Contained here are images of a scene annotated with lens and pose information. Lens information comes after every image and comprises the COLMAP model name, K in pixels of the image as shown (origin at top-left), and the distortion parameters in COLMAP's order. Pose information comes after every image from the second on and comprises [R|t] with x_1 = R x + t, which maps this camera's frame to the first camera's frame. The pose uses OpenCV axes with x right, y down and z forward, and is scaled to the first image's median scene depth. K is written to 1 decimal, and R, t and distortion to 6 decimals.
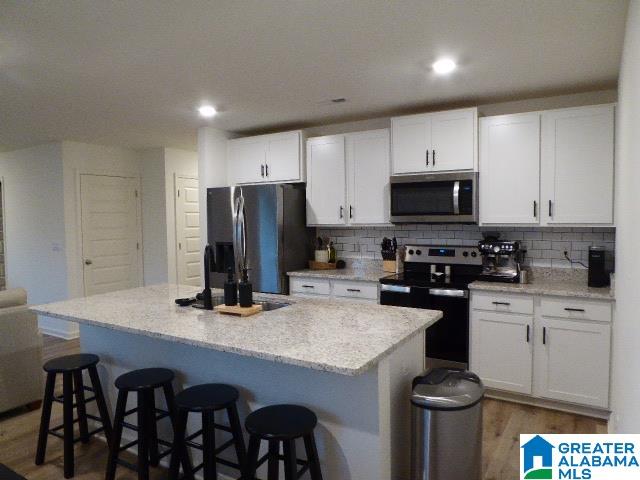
lens RADIAL K [[461.6, 0, 322.4], [0, 461.6, 234.9], [0, 0, 1]] dist [-0.034782, 0.014607]
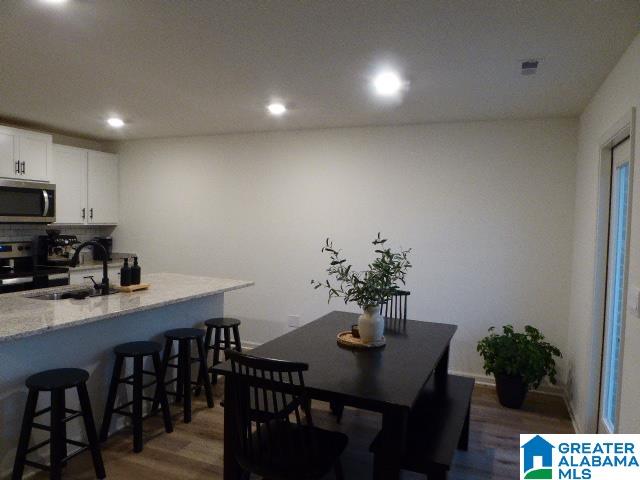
lens RADIAL K [[461.6, 0, 320.7], [0, 461.6, 236.6], [0, 0, 1]] dist [-0.034782, 0.014607]
pose [[-0.155105, -0.028851, 0.987477, -0.979551], [0.018659, 0.999310, 0.032128, -0.013036], [-0.987722, 0.023409, -0.154459, 0.402222]]
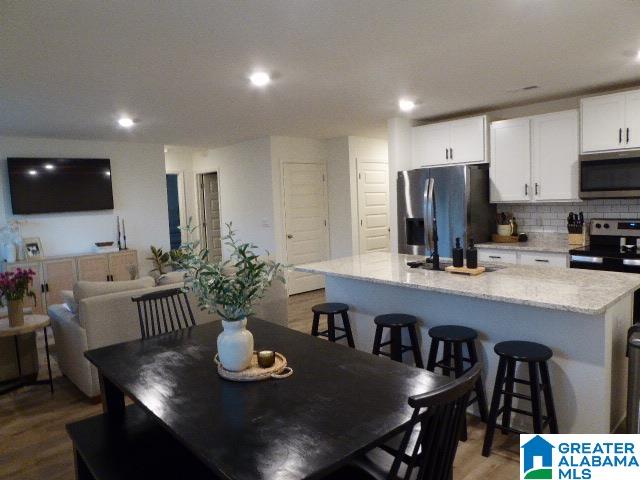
lens RADIAL K [[461.6, 0, 319.9], [0, 461.6, 234.7], [0, 0, 1]] dist [-0.034782, 0.014607]
pose [[0.958566, 0.000435, -0.284869, -0.125964], [0.012892, 0.998908, 0.044909, 0.002498], [0.284578, -0.046721, 0.957514, -0.189102]]
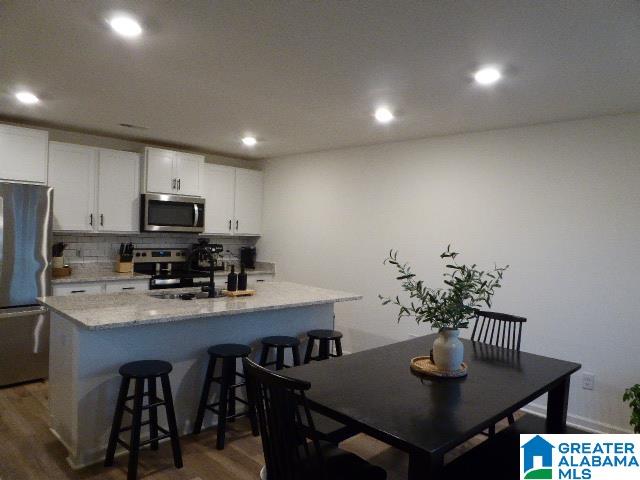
lens RADIAL K [[461.6, 0, 320.8], [0, 461.6, 234.6], [0, 0, 1]] dist [-0.034782, 0.014607]
pose [[0.228798, 0.010704, 0.973415, -0.938156], [-0.000241, 0.999940, -0.010939, -0.003155], [-0.973474, 0.002269, 0.228787, 0.255817]]
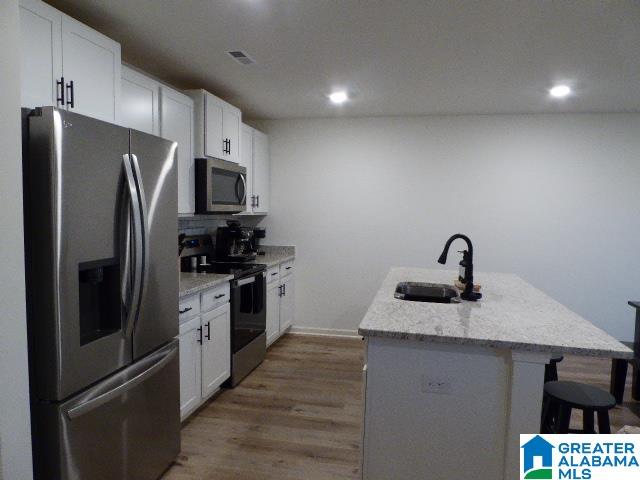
lens RADIAL K [[461.6, 0, 322.6], [0, 461.6, 228.1], [0, 0, 1]] dist [-0.034782, 0.014607]
pose [[-0.333665, -0.032731, 0.942123, -0.726026], [0.023869, 0.998783, 0.043153, -0.028578], [-0.942389, 0.036886, -0.332478, 1.077067]]
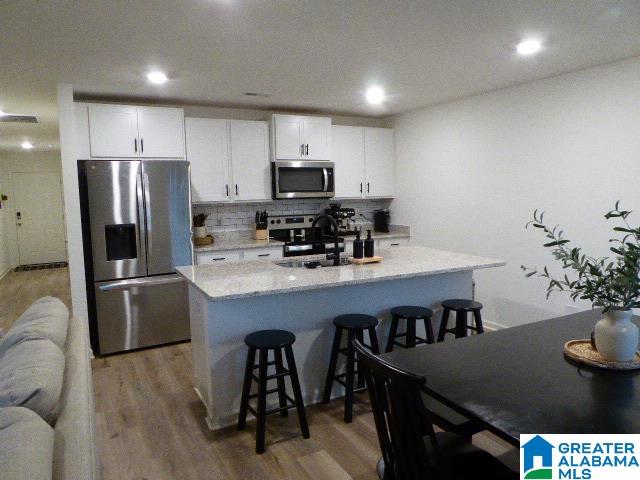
lens RADIAL K [[461.6, 0, 319.4], [0, 461.6, 236.3], [0, 0, 1]] dist [-0.034782, 0.014607]
pose [[0.514561, -0.082990, 0.853428, -0.865899], [0.045404, 0.996546, 0.069531, -0.005927], [-0.856251, 0.002971, 0.516552, 0.250960]]
